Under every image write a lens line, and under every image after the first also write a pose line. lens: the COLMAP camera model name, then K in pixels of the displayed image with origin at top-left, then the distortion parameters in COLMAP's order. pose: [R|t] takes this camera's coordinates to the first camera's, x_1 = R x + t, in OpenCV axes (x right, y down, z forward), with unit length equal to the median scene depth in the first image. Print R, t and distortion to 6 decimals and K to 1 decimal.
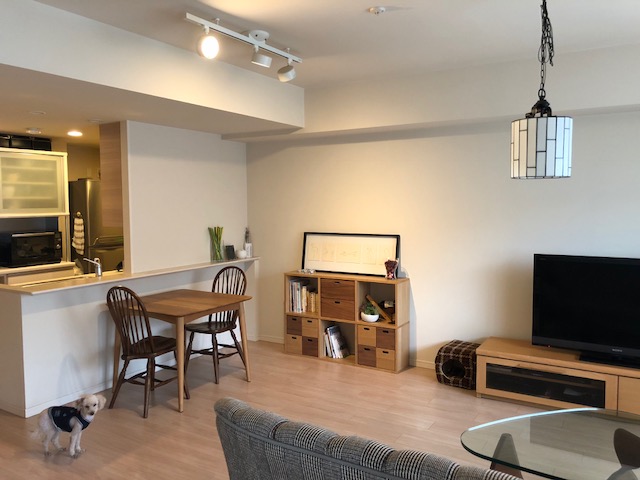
lens RADIAL K [[528.6, 0, 320.0], [0, 528.6, 240.0], [0, 0, 1]] dist [-0.003338, -0.001814]
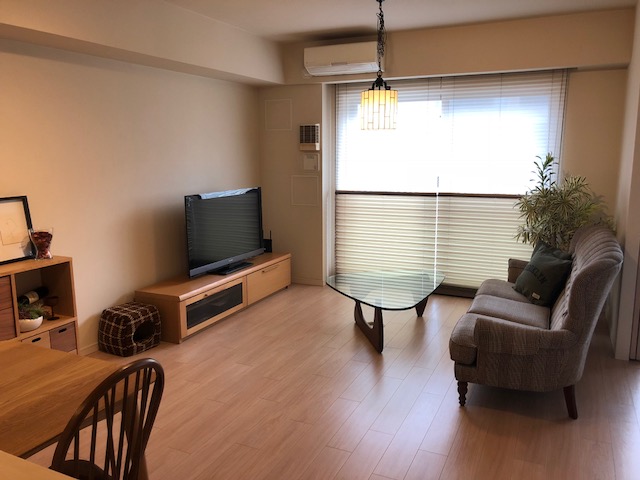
lens RADIAL K [[528.6, 0, 320.0], [0, 528.6, 240.0], [0, 0, 1]] dist [-0.003338, -0.001814]
pose [[-0.125362, -0.164846, 0.978320, -0.704412], [0.080081, 0.981200, 0.175593, -0.052722], [-0.988874, 0.100358, -0.109804, 0.848334]]
